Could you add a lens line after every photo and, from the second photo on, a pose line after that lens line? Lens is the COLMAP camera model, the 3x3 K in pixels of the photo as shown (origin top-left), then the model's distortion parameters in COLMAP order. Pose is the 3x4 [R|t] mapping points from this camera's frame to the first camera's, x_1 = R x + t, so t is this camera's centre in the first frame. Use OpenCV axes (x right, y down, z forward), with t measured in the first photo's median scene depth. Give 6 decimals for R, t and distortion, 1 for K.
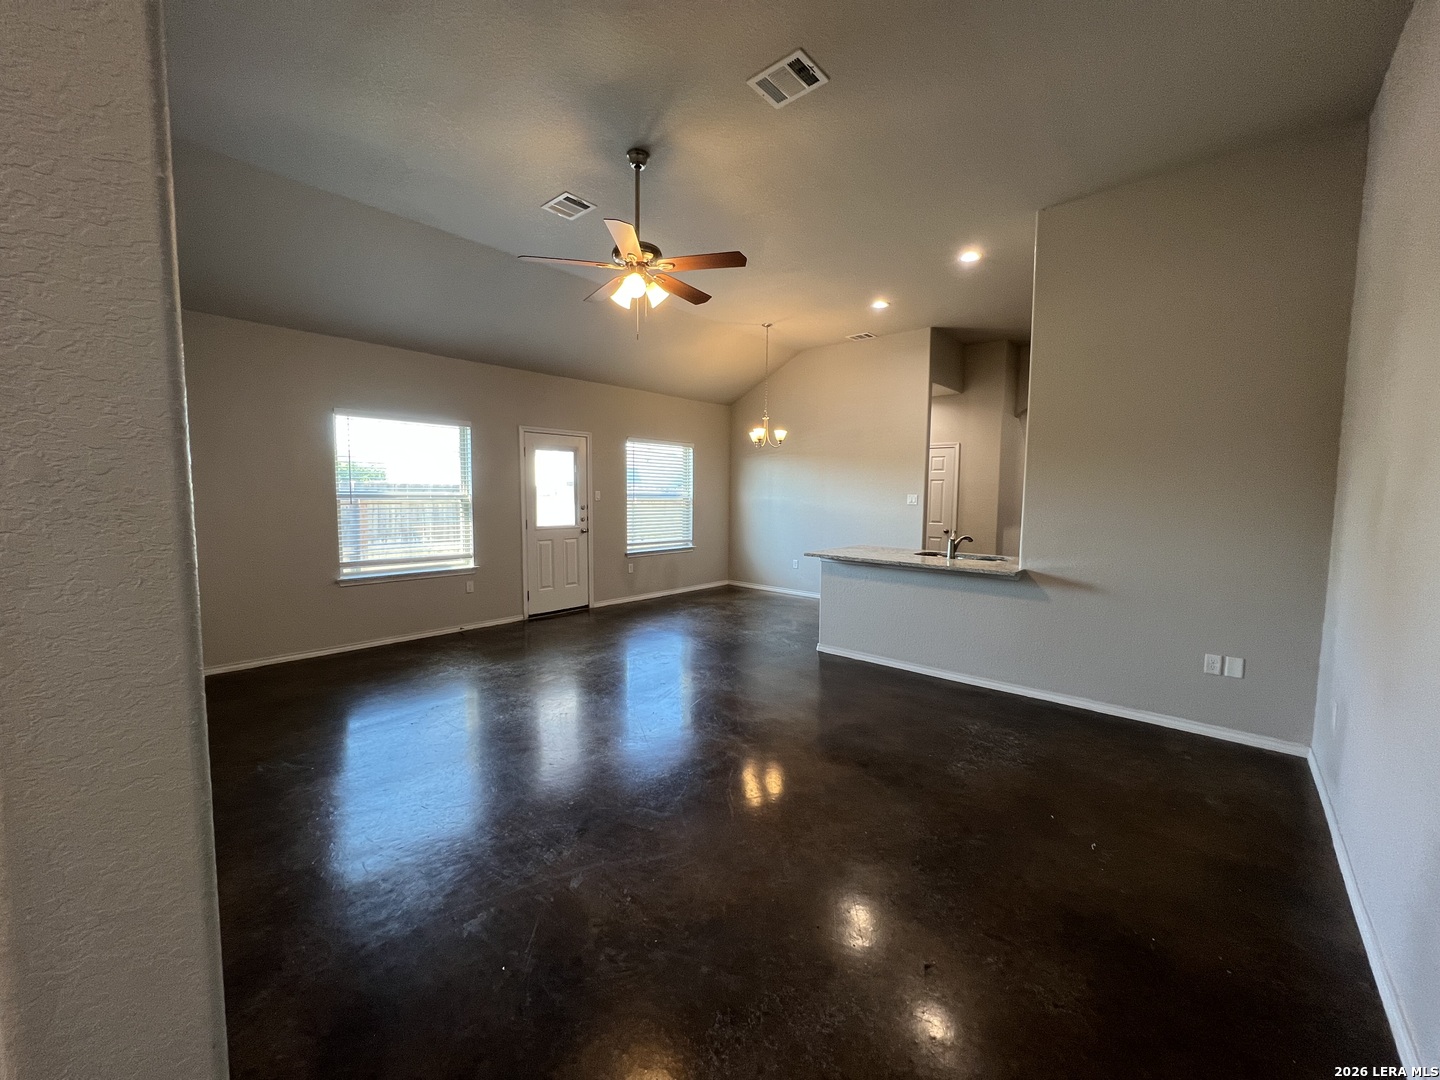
lens RADIAL K [[572.4, 0, 716.4], [0, 572.4, 537.5], [0, 0, 1]] dist [-0.003398, 0.000356]
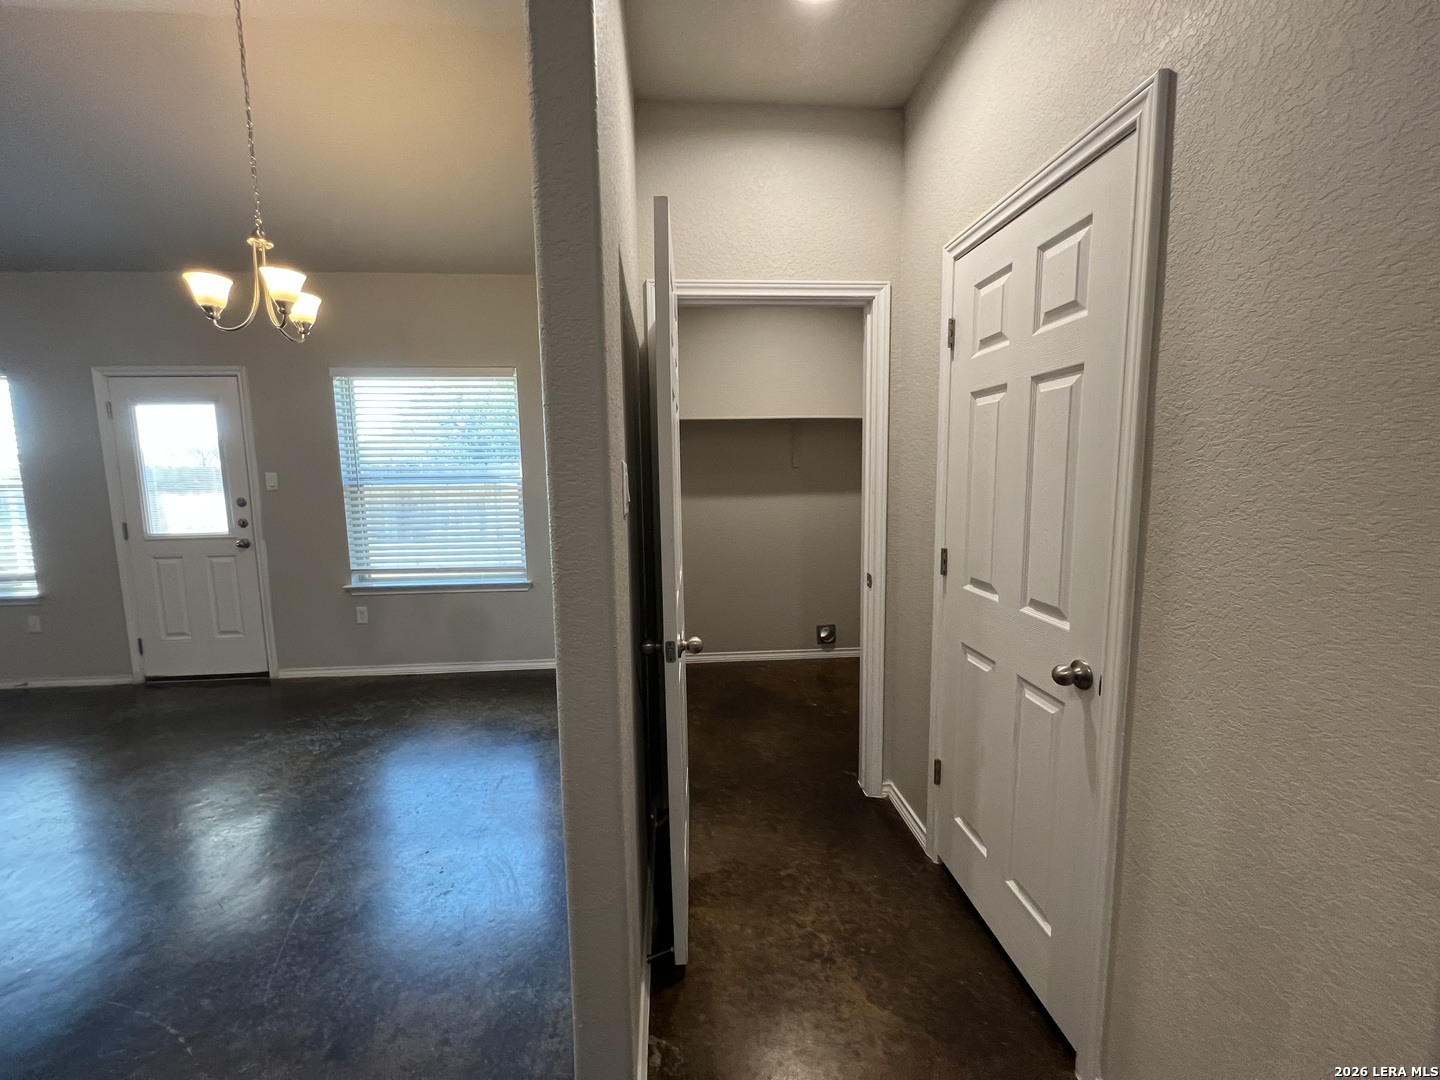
lens RADIAL K [[572.4, 0, 716.4], [0, 572.4, 537.5], [0, 0, 1]] dist [-0.003398, 0.000356]
pose [[0.720830, 0.061004, -0.690422, 0.532382], [-0.034729, 0.998047, 0.051928, -0.068090], [0.692241, -0.013454, 0.721541, 0.980233]]
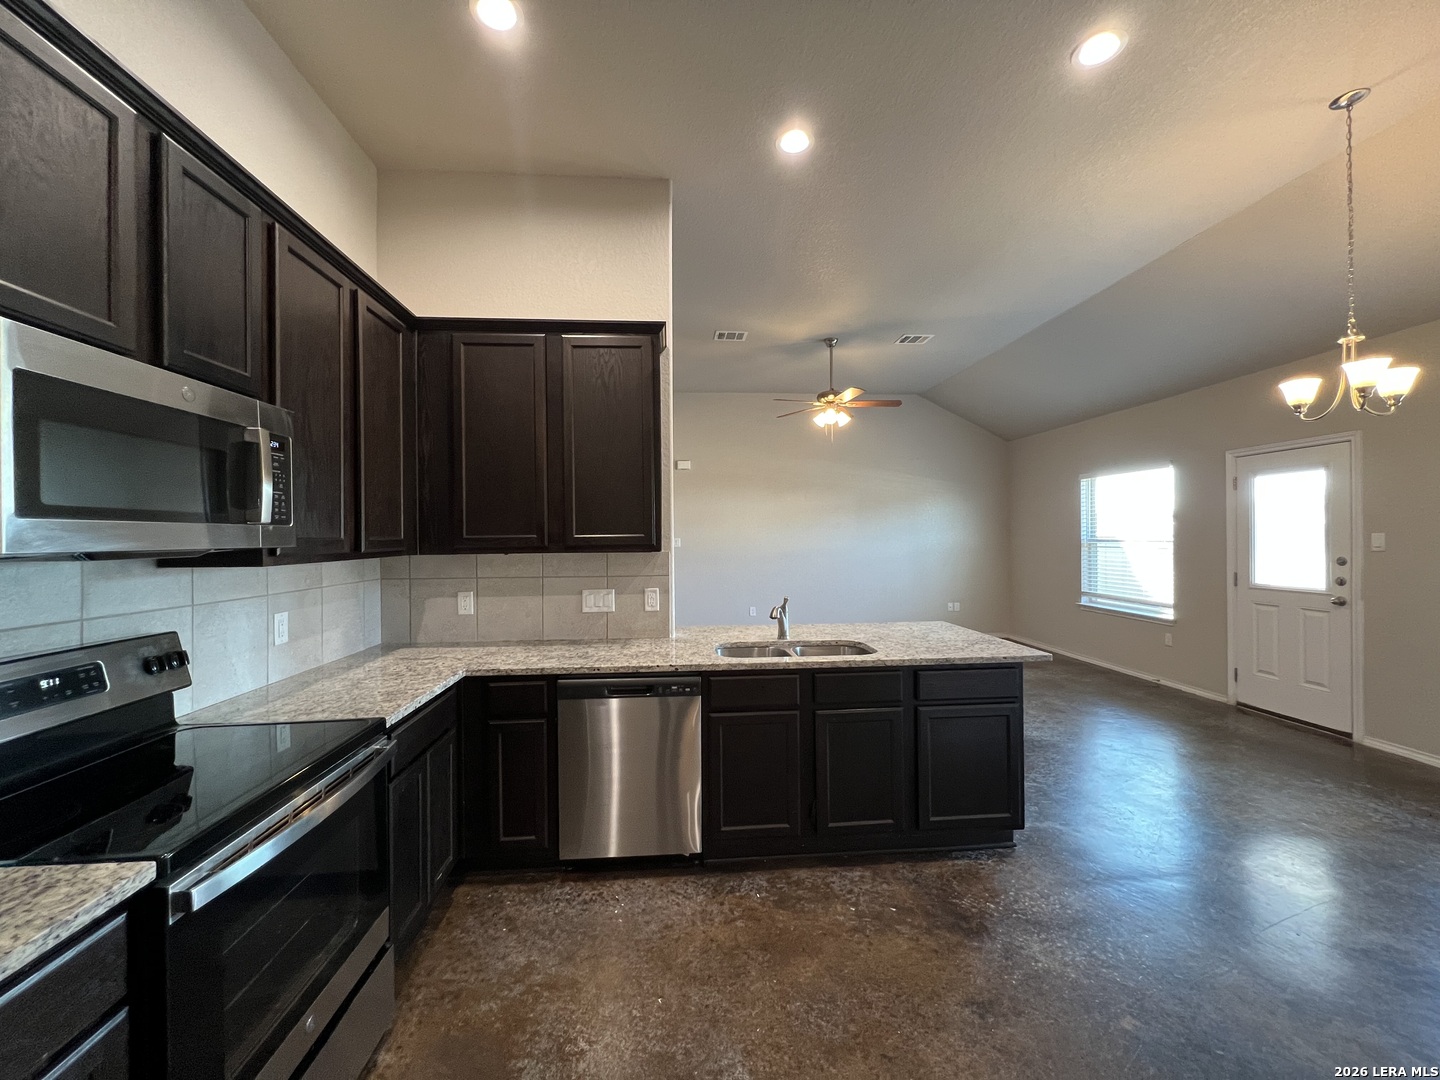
lens RADIAL K [[572.4, 0, 716.4], [0, 572.4, 537.5], [0, 0, 1]] dist [-0.003398, 0.000356]
pose [[-0.693309, -0.002264, -0.720637, 0.672492], [-0.054746, 0.997271, 0.049537, -0.075777], [0.718558, 0.073796, -0.691541, 1.007036]]
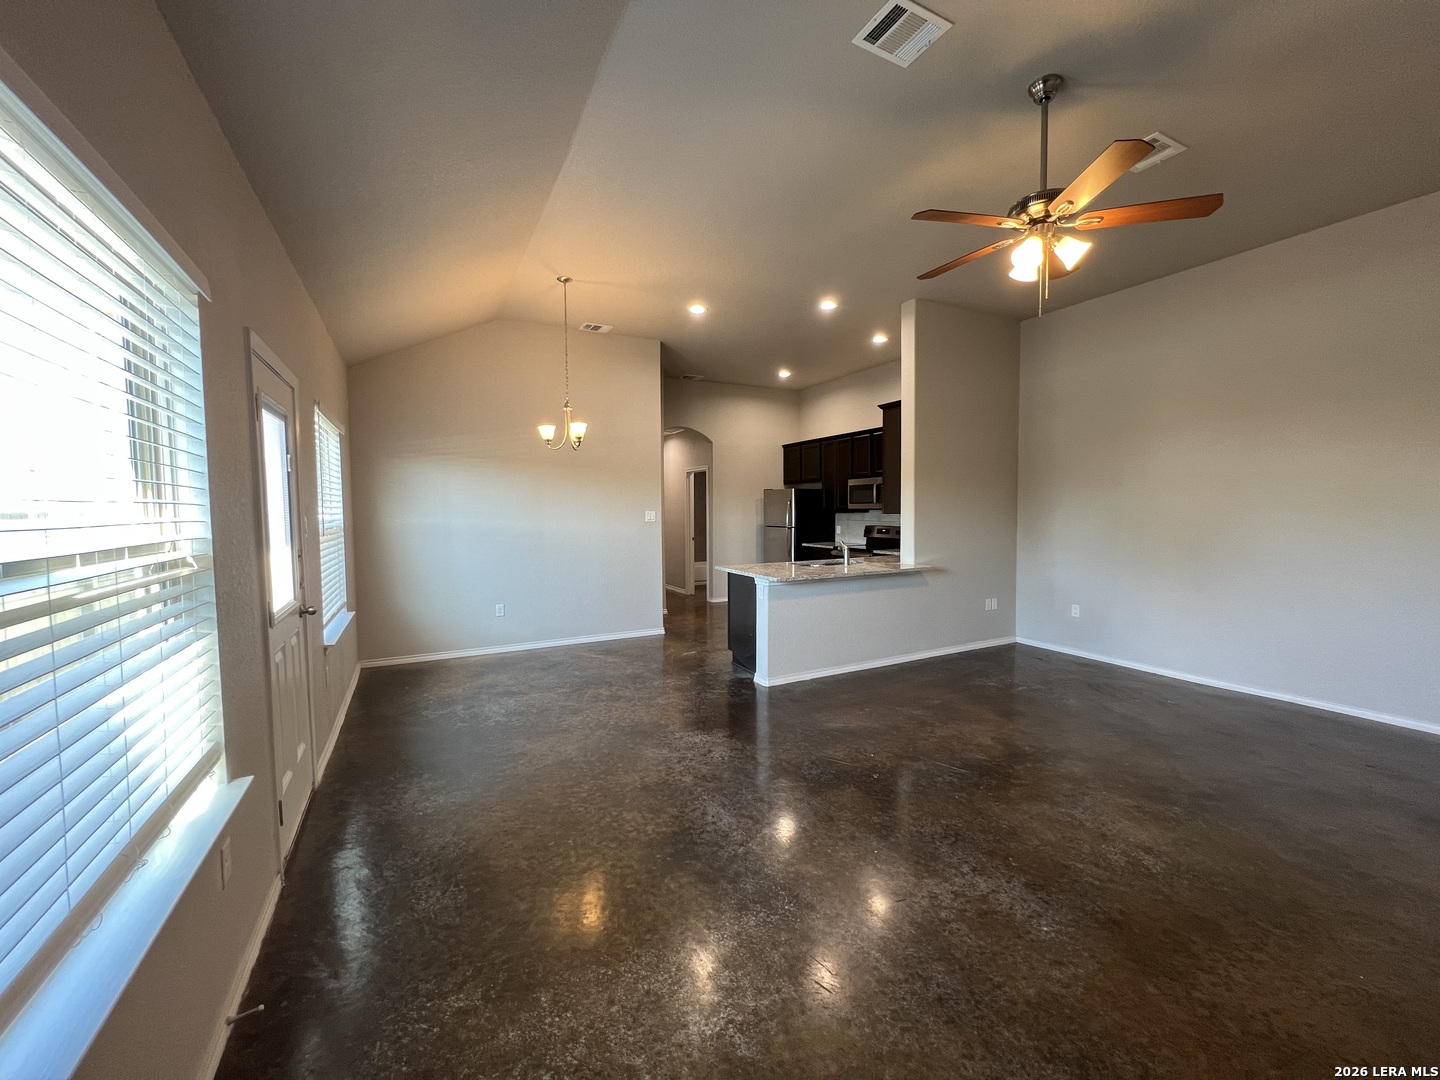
lens RADIAL K [[572.4, 0, 716.4], [0, 572.4, 537.5], [0, 0, 1]] dist [-0.003398, 0.000356]
pose [[0.353943, -0.059544, 0.933370, -0.547607], [0.085382, 0.995861, 0.031153, -0.056108], [-0.931362, 0.068667, 0.357562, 0.605625]]
